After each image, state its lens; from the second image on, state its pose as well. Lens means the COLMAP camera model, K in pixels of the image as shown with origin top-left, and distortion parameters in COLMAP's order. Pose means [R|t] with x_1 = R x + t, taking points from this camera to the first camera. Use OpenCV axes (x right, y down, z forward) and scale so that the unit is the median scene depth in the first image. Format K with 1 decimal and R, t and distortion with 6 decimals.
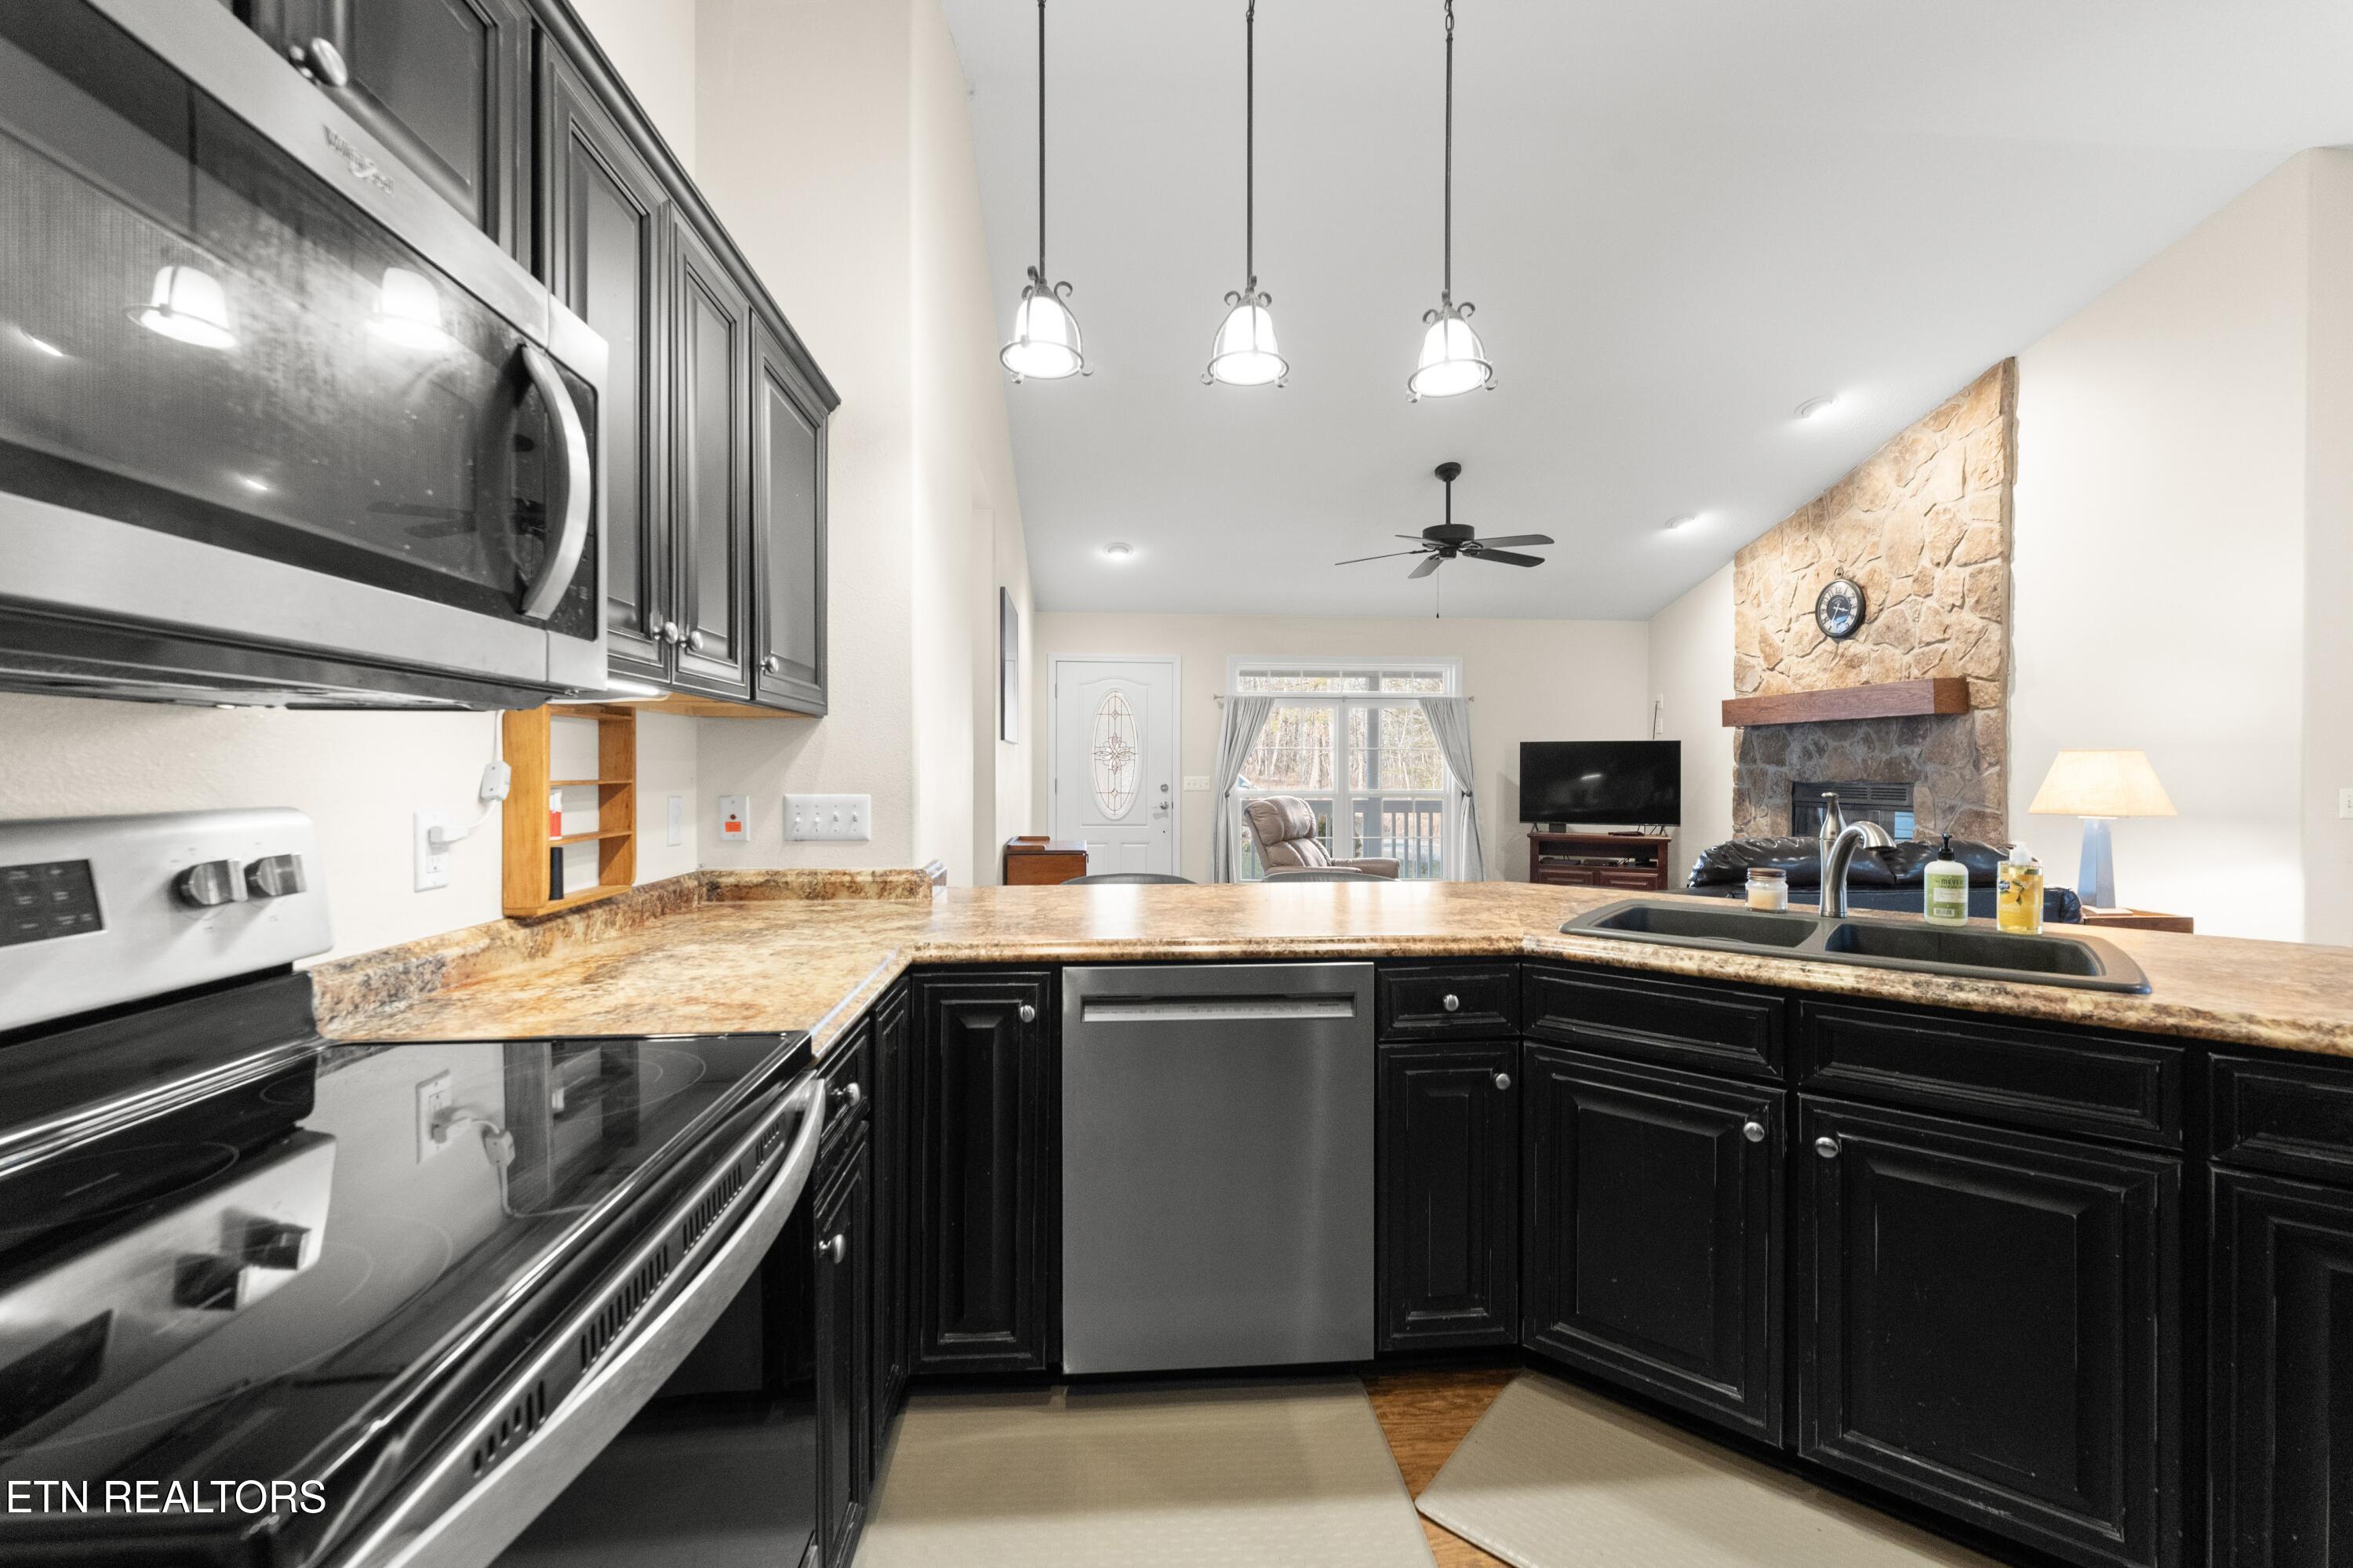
lens RADIAL K [[967.5, 0, 1174.7], [0, 967.5, 784.4], [0, 0, 1]] dist [-0.000501, 0.000096]
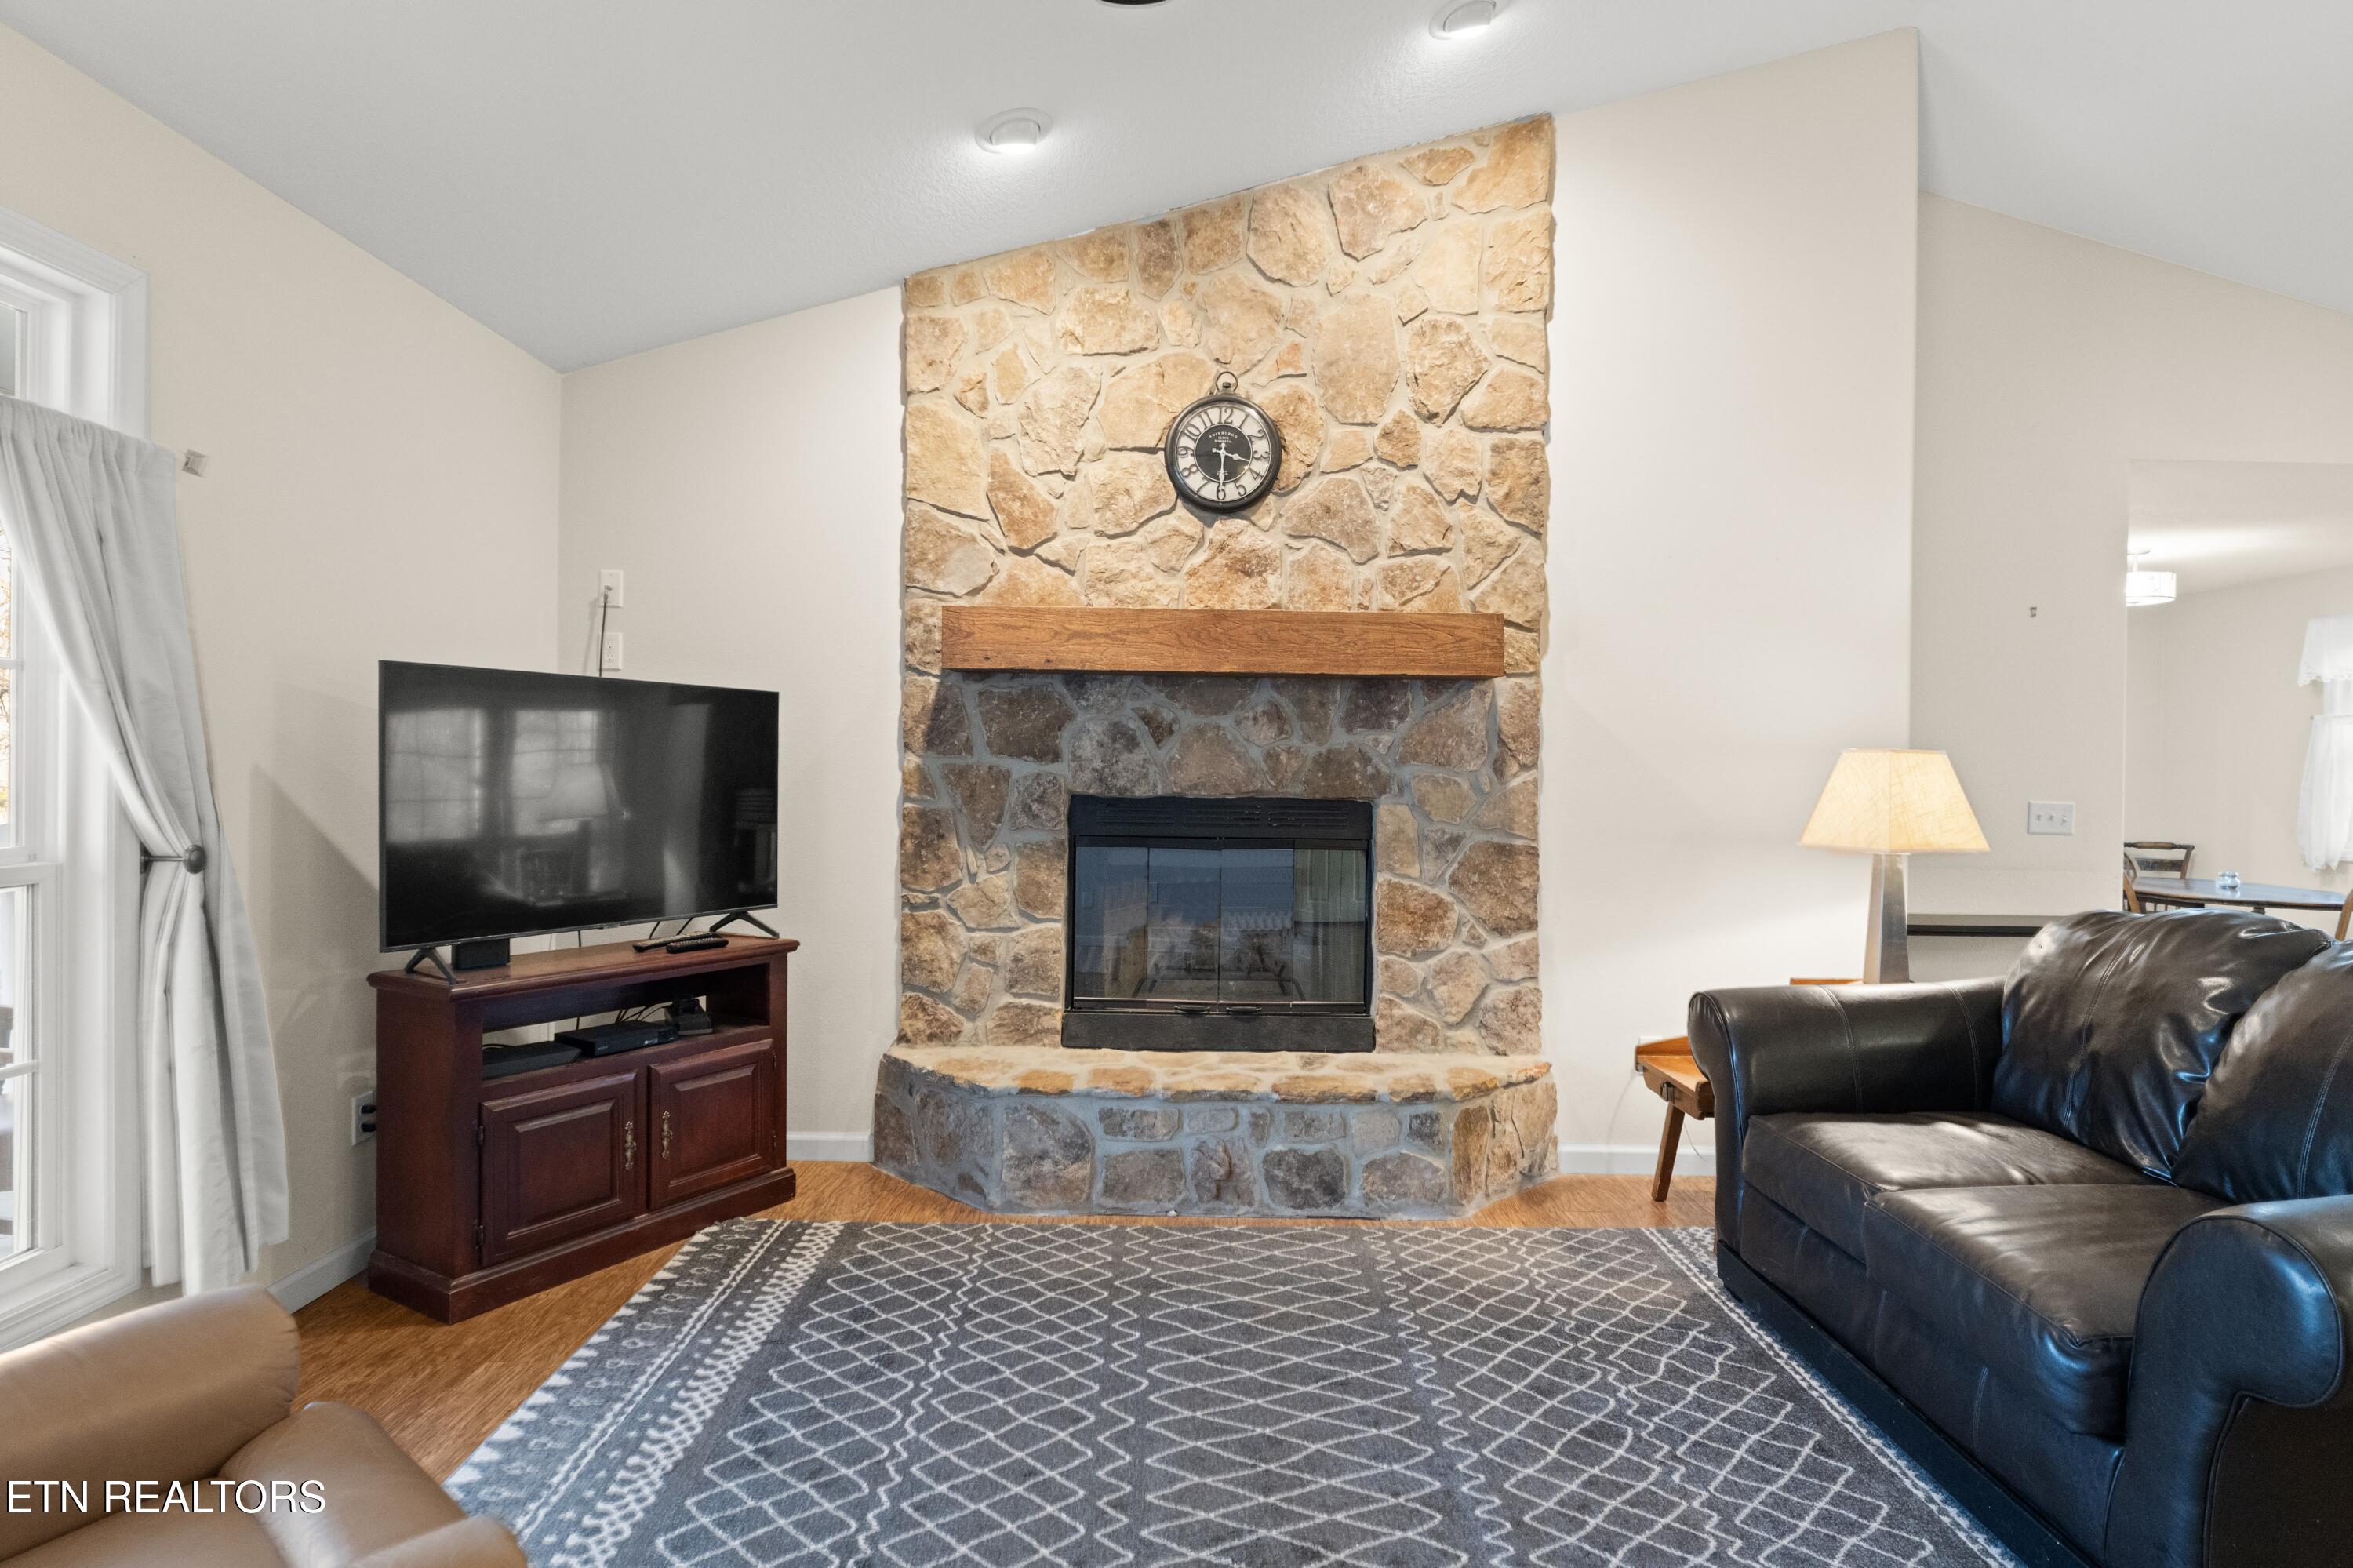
lens RADIAL K [[1188.1, 0, 1170.6], [0, 1188.1, 781.4], [0, 0, 1]] dist [-0.018571, -0.000406]
pose [[0.100329, -0.008389, 0.994919, 0.066159], [0.001630, 0.999964, 0.008268, -0.015560], [-0.994953, 0.000792, 0.100339, 0.974788]]
